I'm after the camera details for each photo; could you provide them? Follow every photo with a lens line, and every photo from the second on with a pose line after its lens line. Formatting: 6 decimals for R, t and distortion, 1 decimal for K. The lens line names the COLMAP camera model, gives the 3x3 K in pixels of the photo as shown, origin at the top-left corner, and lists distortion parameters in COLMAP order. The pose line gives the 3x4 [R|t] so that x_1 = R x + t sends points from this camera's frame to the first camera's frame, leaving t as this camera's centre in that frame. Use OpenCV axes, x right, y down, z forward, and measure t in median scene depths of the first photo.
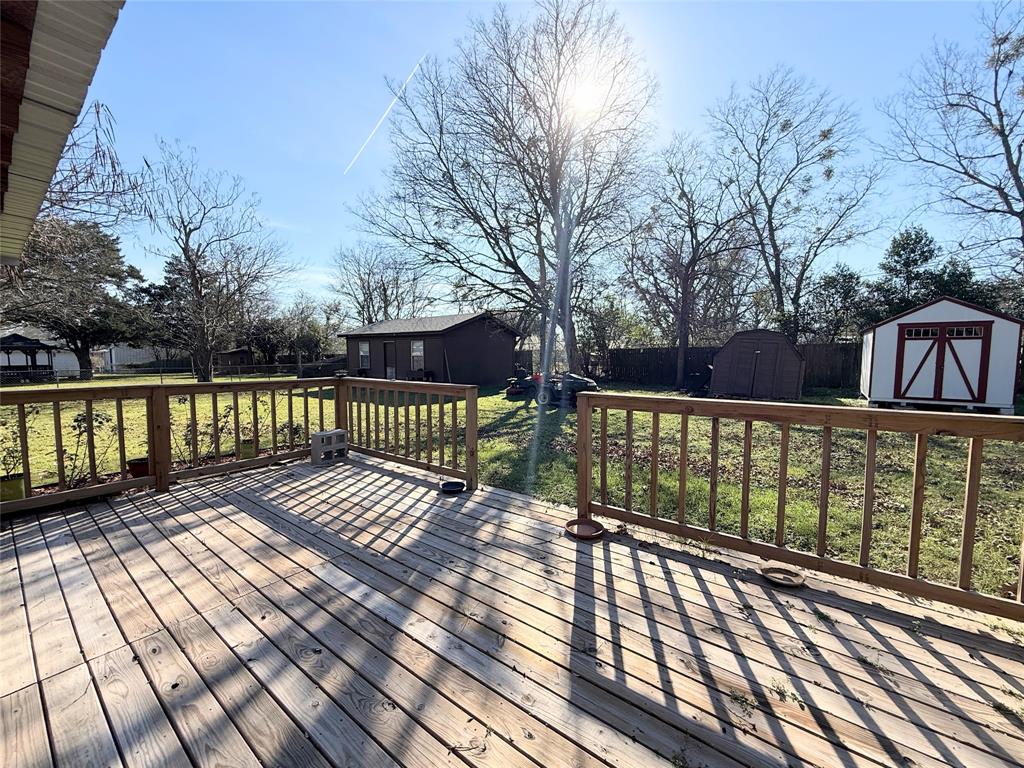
lens RADIAL K [[406.7, 0, 509.6], [0, 406.7, 383.8], [0, 0, 1]] dist [-0.000400, 0.000062]
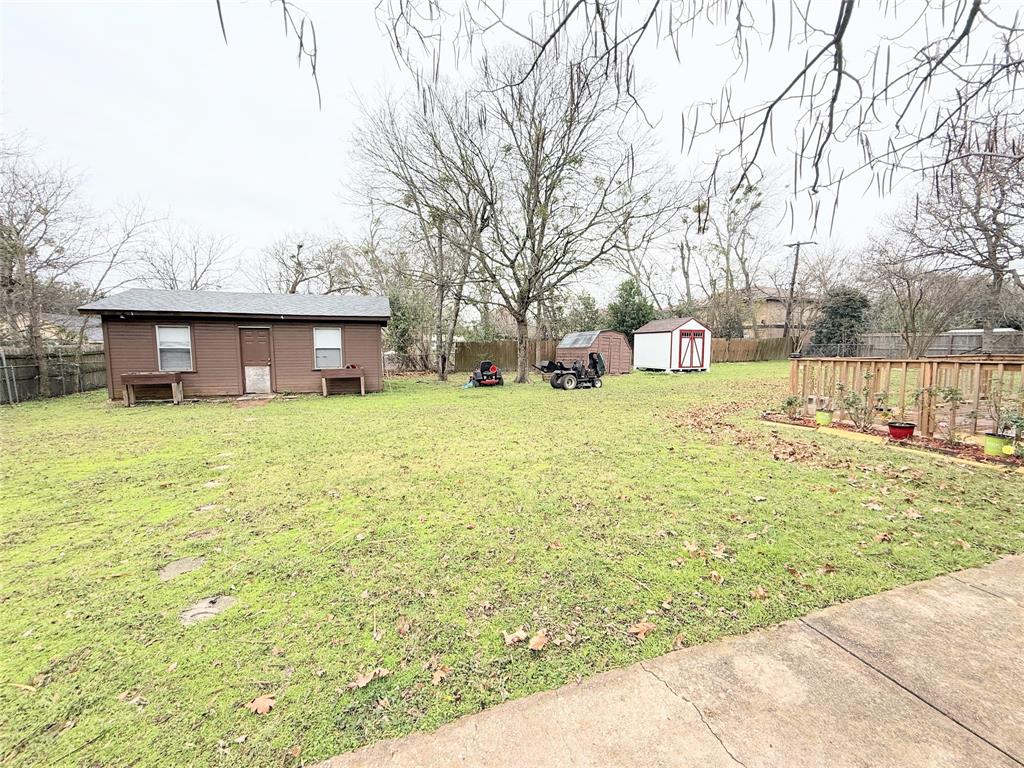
lens RADIAL K [[406.7, 0, 509.6], [0, 406.7, 383.8], [0, 0, 1]] dist [-0.000400, 0.000062]
pose [[0.566103, -0.075227, 0.820895, -3.311291], [0.065218, 0.996793, 0.046371, -0.089266], [-0.821750, 0.027286, 0.569194, 1.621113]]
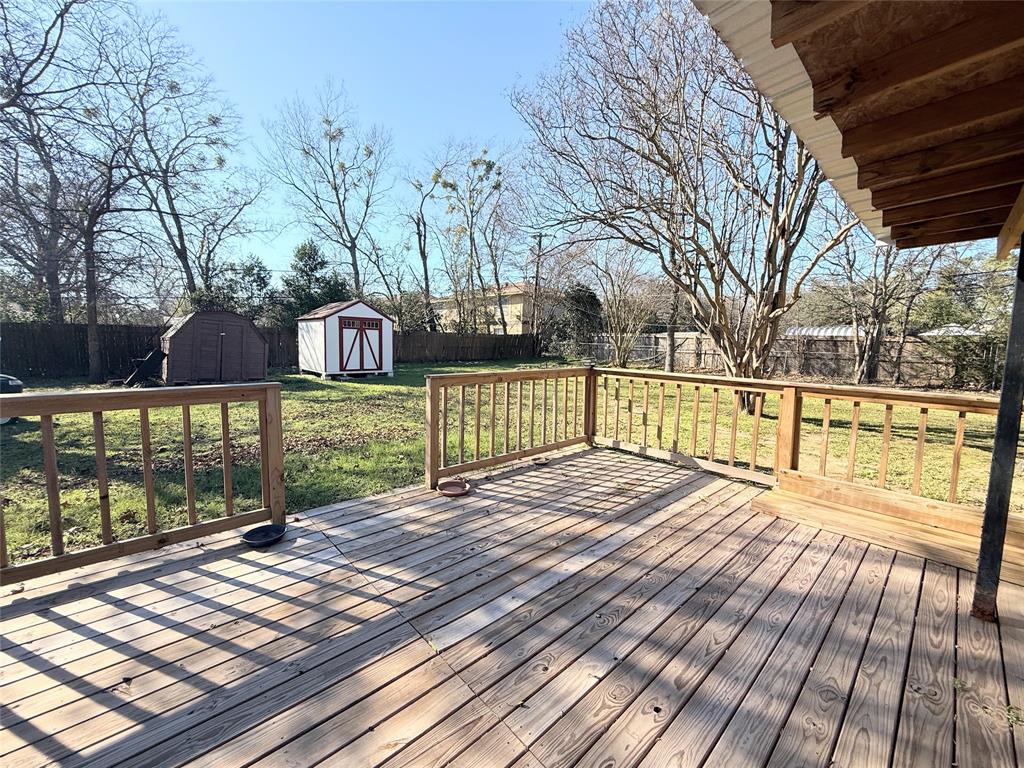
lens RADIAL K [[406.7, 0, 509.6], [0, 406.7, 383.8], [0, 0, 1]] dist [-0.000400, 0.000062]
pose [[0.181558, -0.097825, 0.978502, -0.841050], [0.052220, 0.994595, 0.089745, -0.043392], [-0.981993, 0.034804, 0.185685, 0.556966]]
